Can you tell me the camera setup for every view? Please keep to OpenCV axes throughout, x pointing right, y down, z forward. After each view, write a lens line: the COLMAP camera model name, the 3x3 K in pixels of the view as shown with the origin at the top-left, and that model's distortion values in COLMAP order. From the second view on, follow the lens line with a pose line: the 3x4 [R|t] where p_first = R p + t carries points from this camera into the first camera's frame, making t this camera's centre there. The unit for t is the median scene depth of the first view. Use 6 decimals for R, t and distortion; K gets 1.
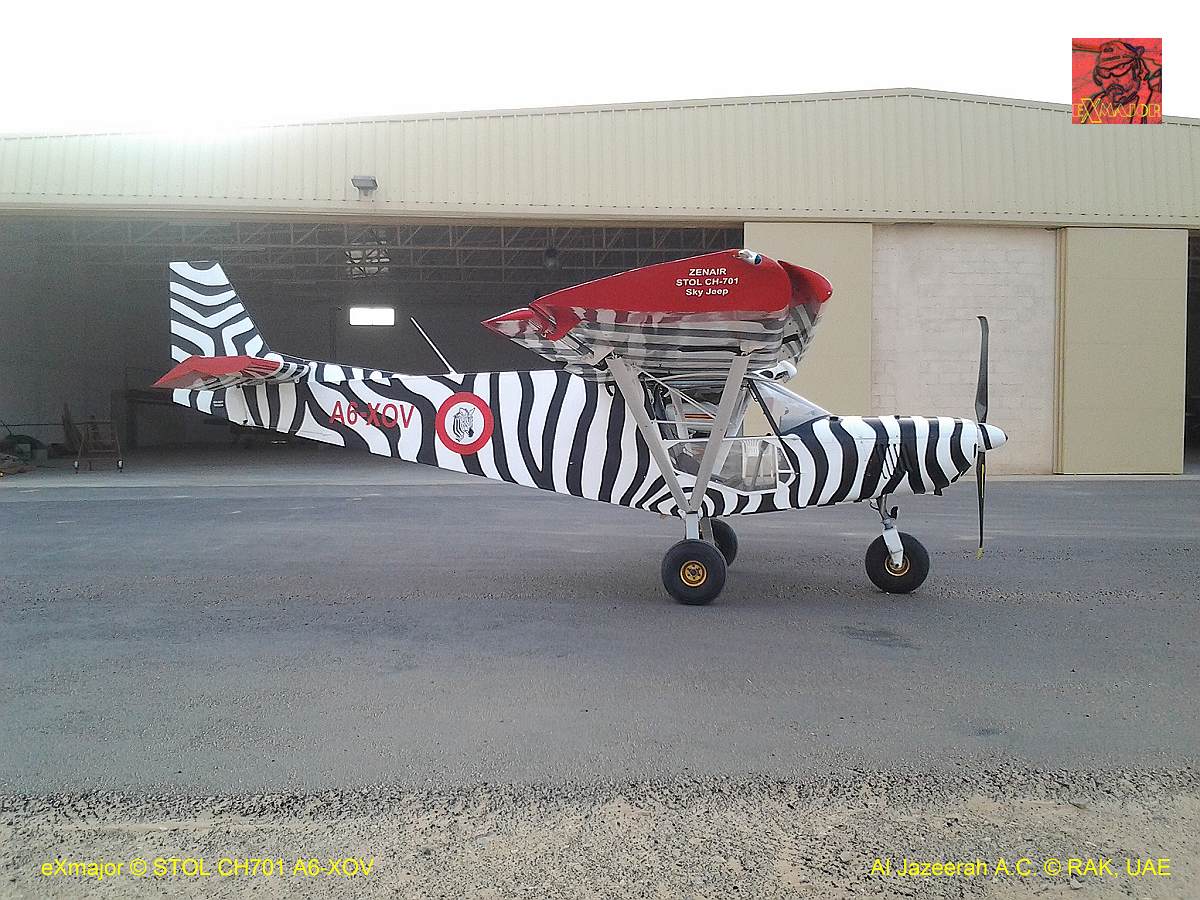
lens RADIAL K [[1188.3, 0, 600.0], [0, 1188.3, 450.0], [0, 0, 1]] dist [0.074731, -0.218714]
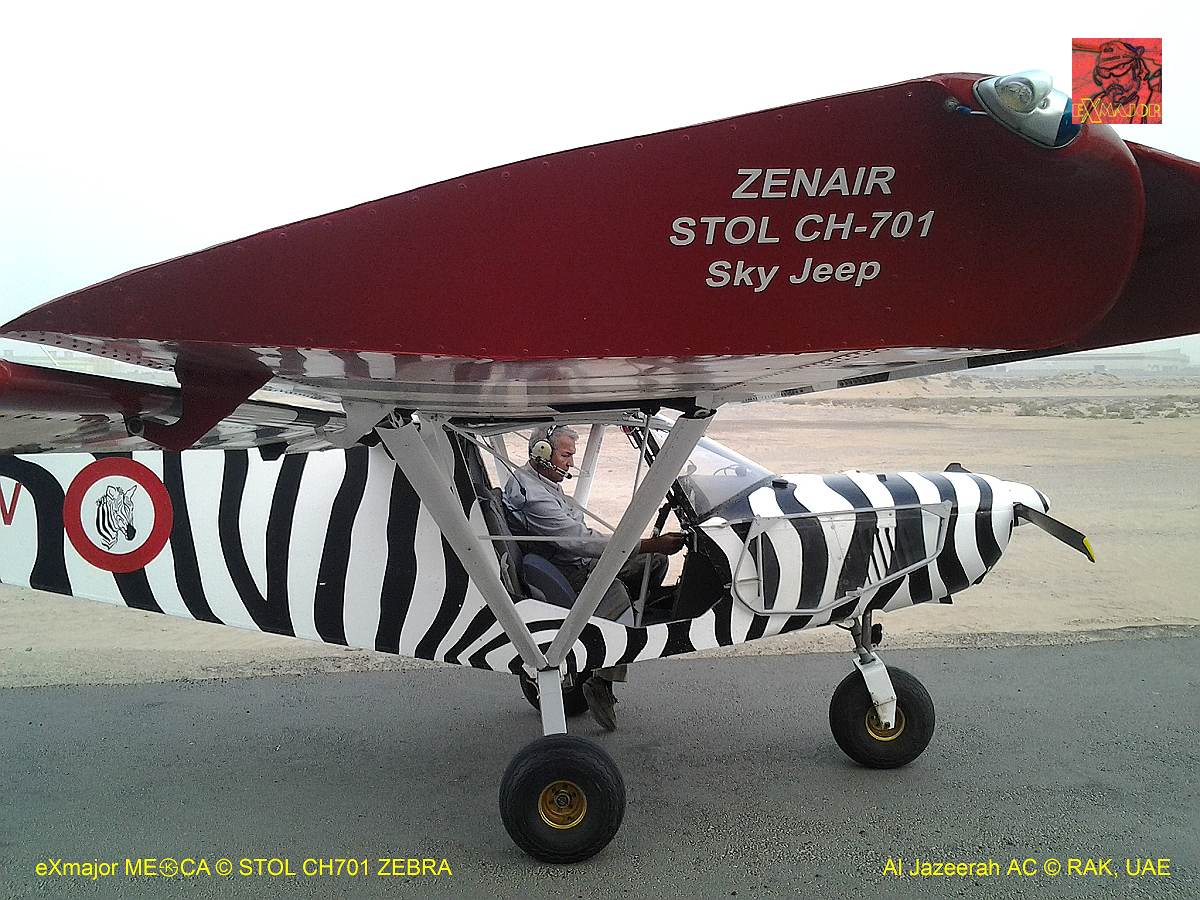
lens RADIAL K [[1188.3, 0, 600.0], [0, 1188.3, 450.0], [0, 0, 1]] dist [0.074731, -0.218714]
pose [[0.983522, -0.032292, 0.177881, 0.005513], [0.028679, 0.999328, 0.022843, -0.058631], [-0.178499, -0.017365, 0.983787, 0.435469]]
